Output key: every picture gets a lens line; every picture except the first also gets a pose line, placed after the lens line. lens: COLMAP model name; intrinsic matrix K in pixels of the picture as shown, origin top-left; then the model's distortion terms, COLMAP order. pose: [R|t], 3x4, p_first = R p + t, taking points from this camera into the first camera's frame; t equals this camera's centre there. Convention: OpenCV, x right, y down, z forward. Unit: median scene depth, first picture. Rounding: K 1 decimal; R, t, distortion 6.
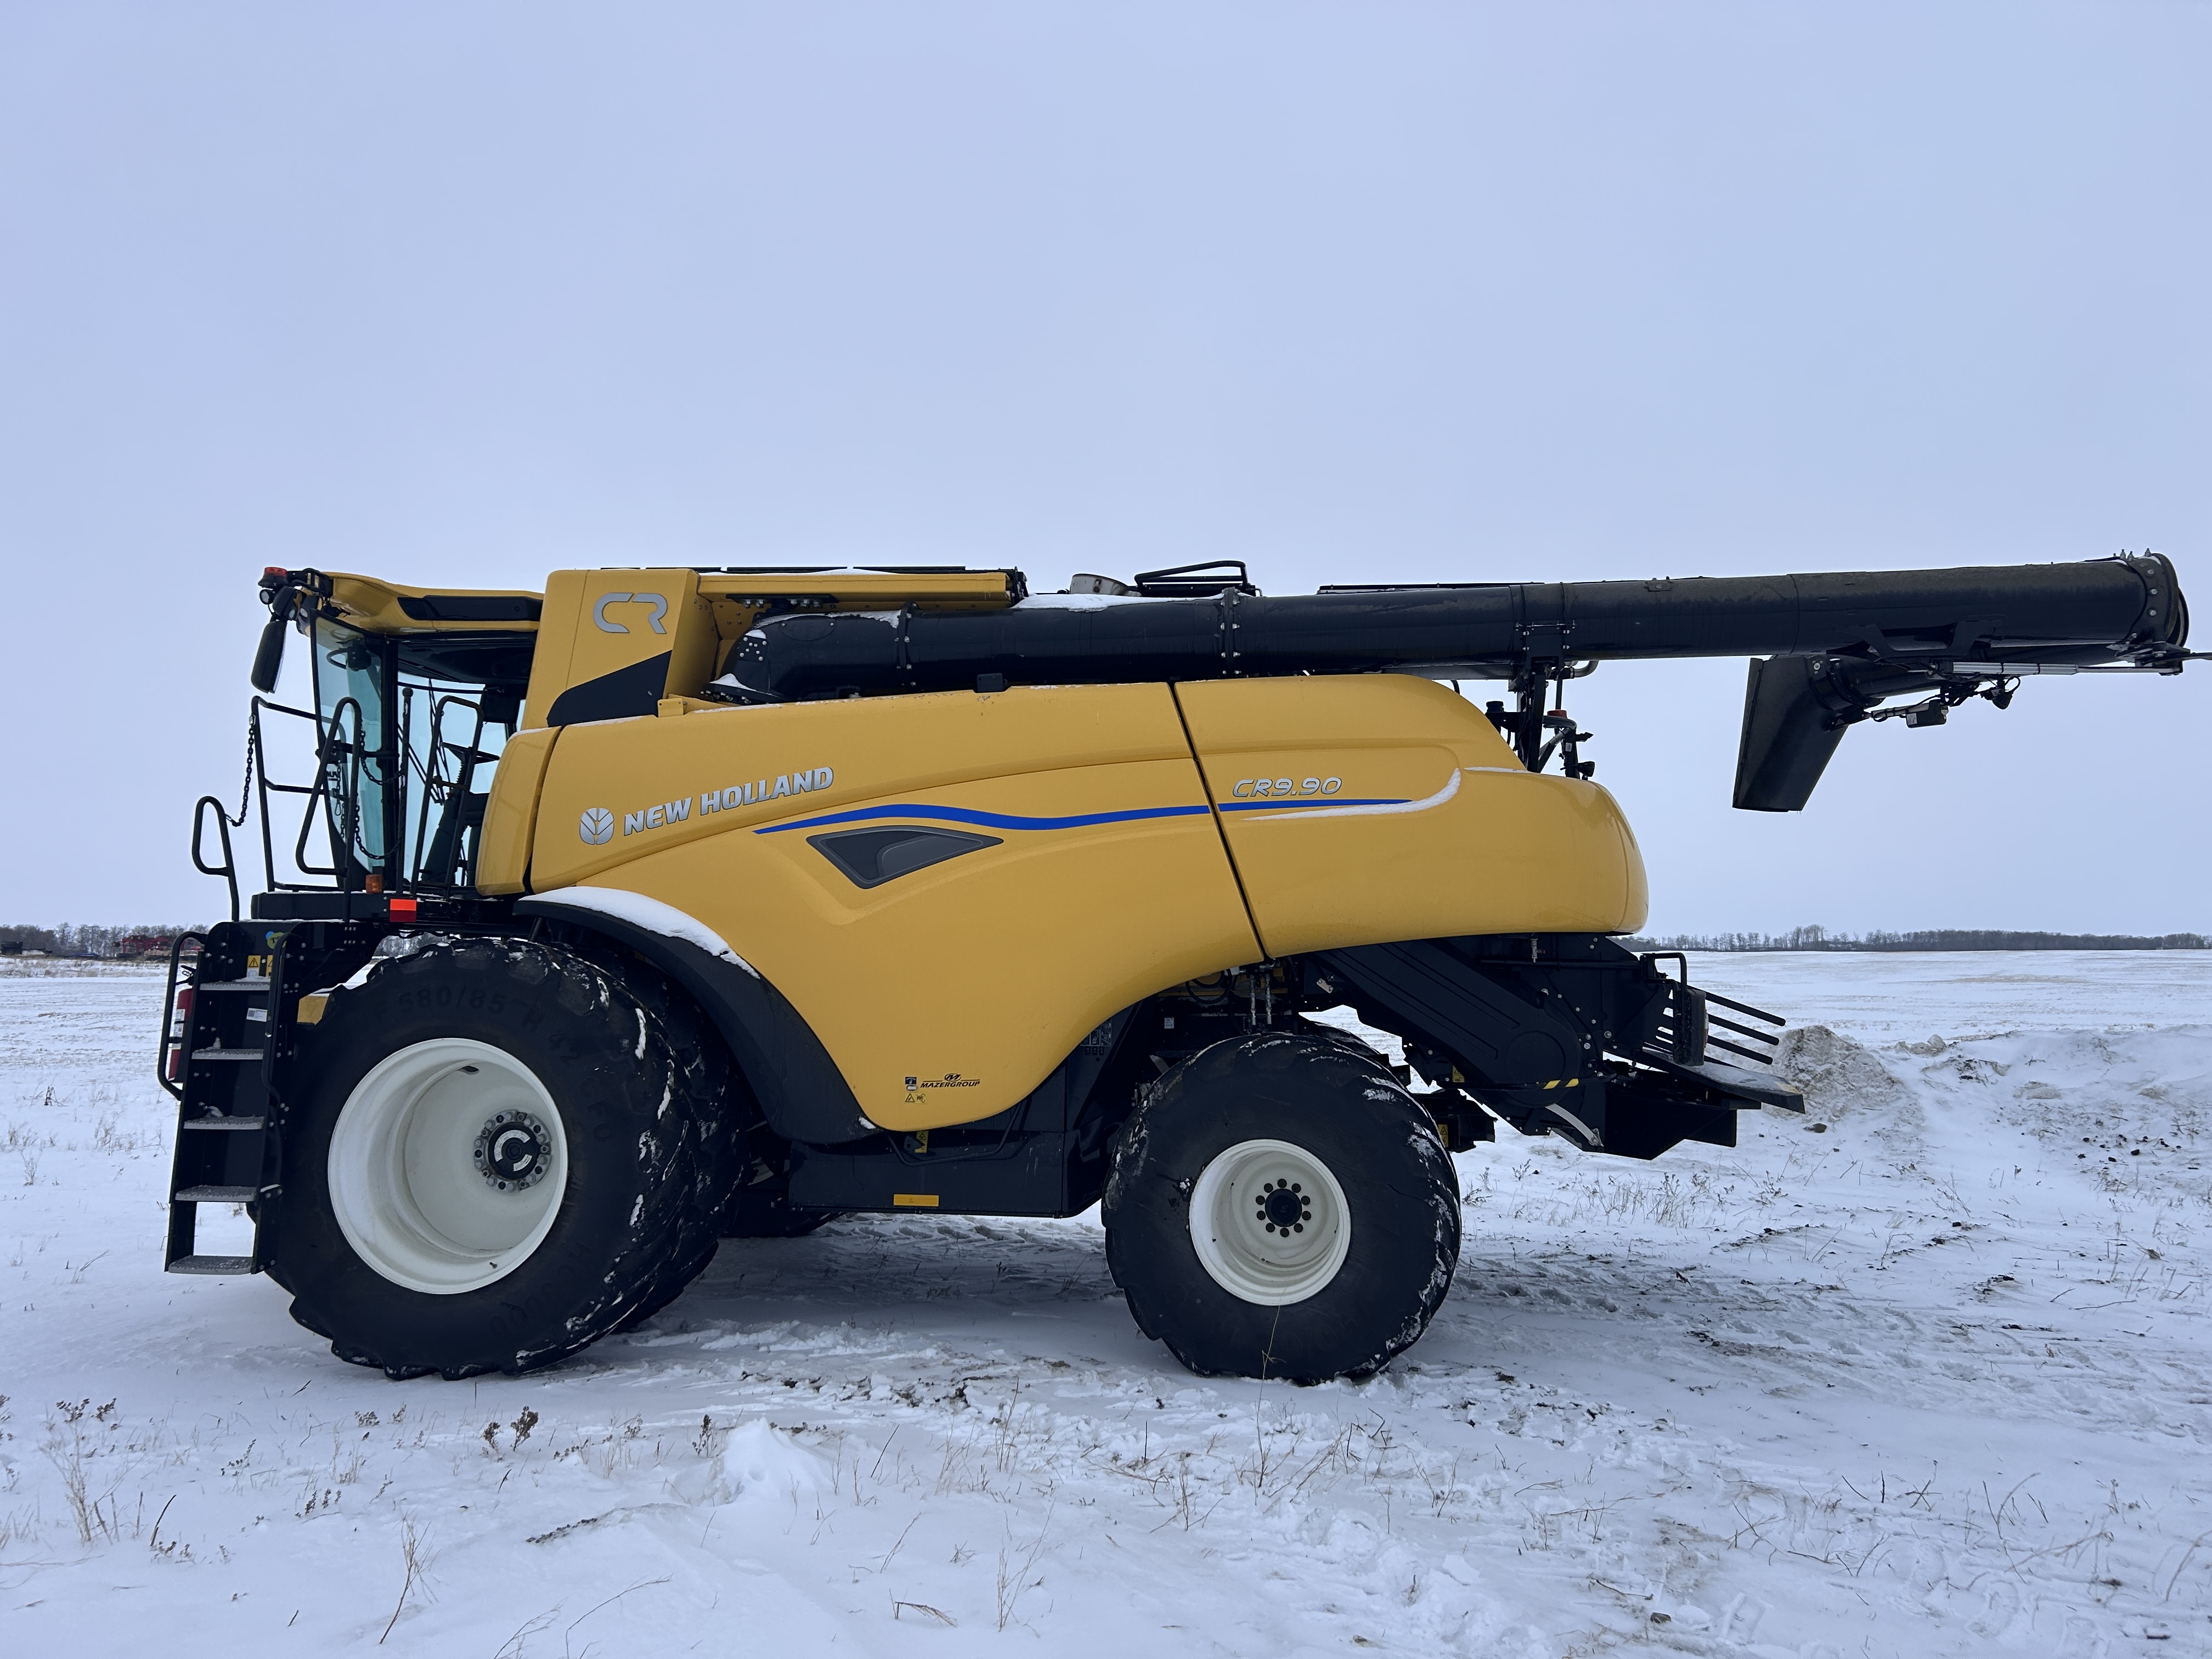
lens RADIAL K [[1667.2, 0, 1104.5], [0, 1667.2, 818.1], [0, 0, 1]] dist [0.070786, -0.014635]
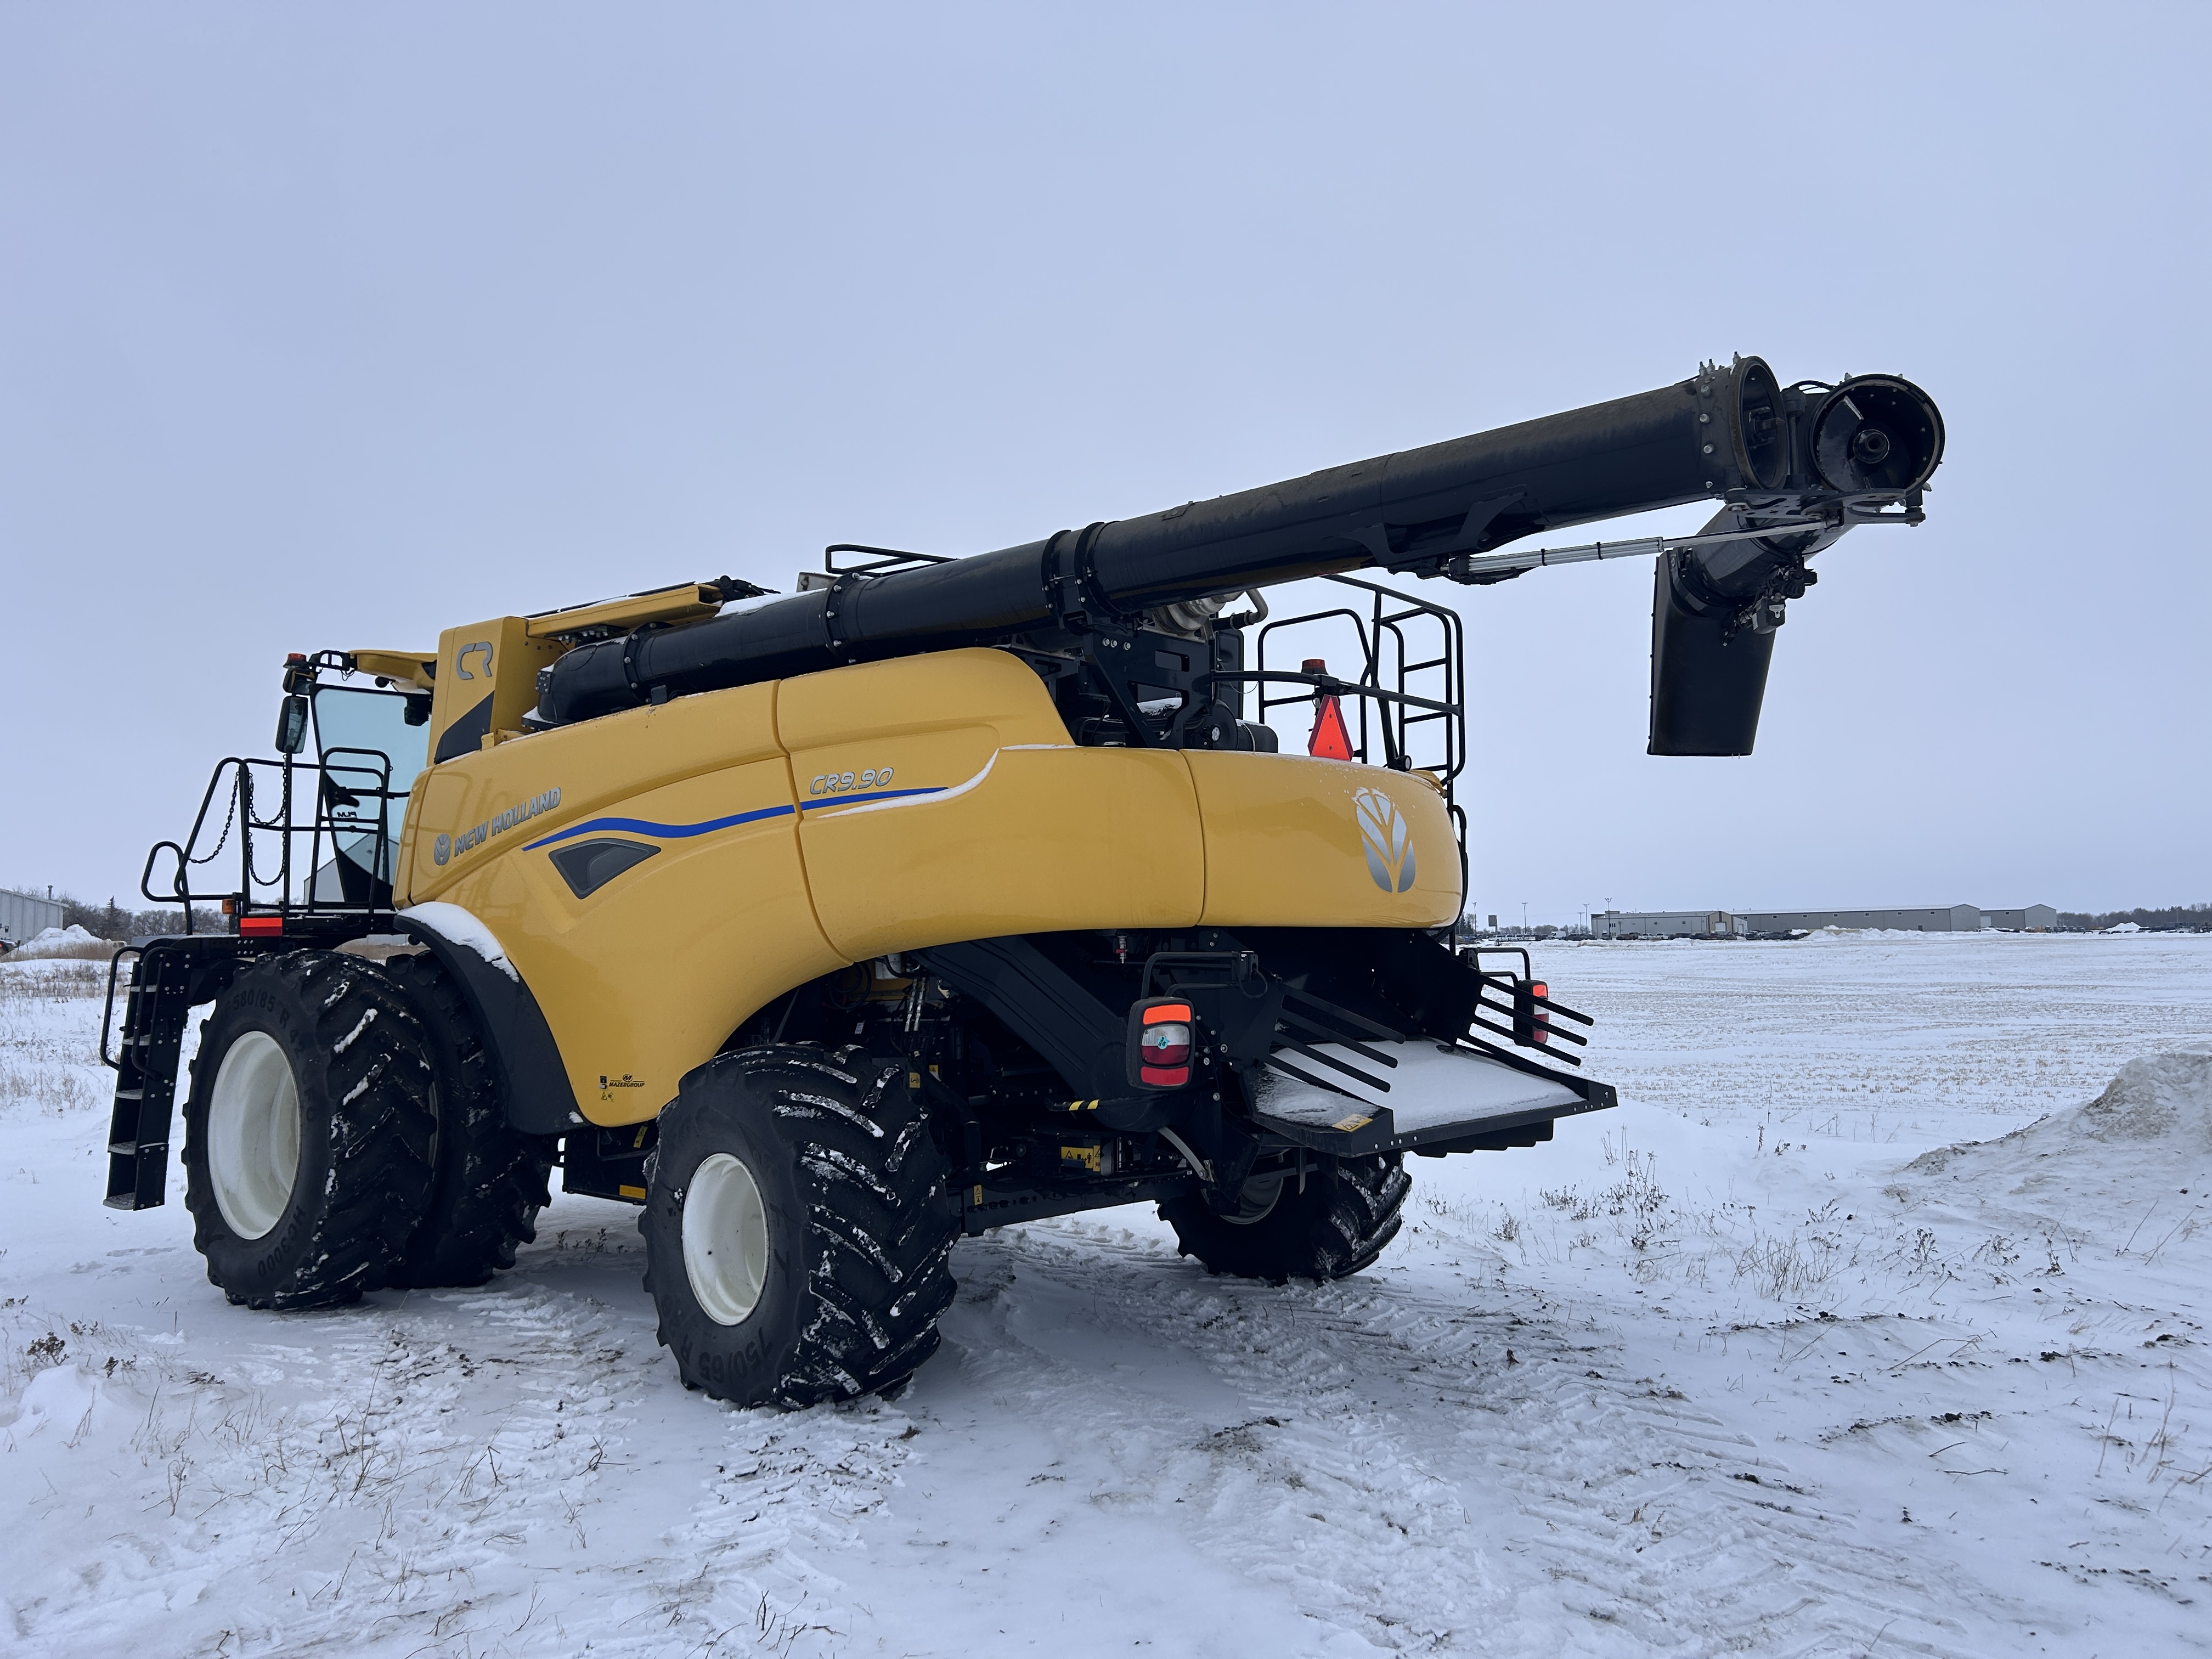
lens RADIAL K [[1667.2, 0, 1108.6], [0, 1667.2, 833.1], [0, 0, 1]] dist [0.070786, -0.014635]
pose [[0.832454, -0.045170, -0.552250, 0.734927], [0.058764, 0.998248, 0.006932, 0.012816], [0.550969, -0.038223, 0.833650, 0.287143]]
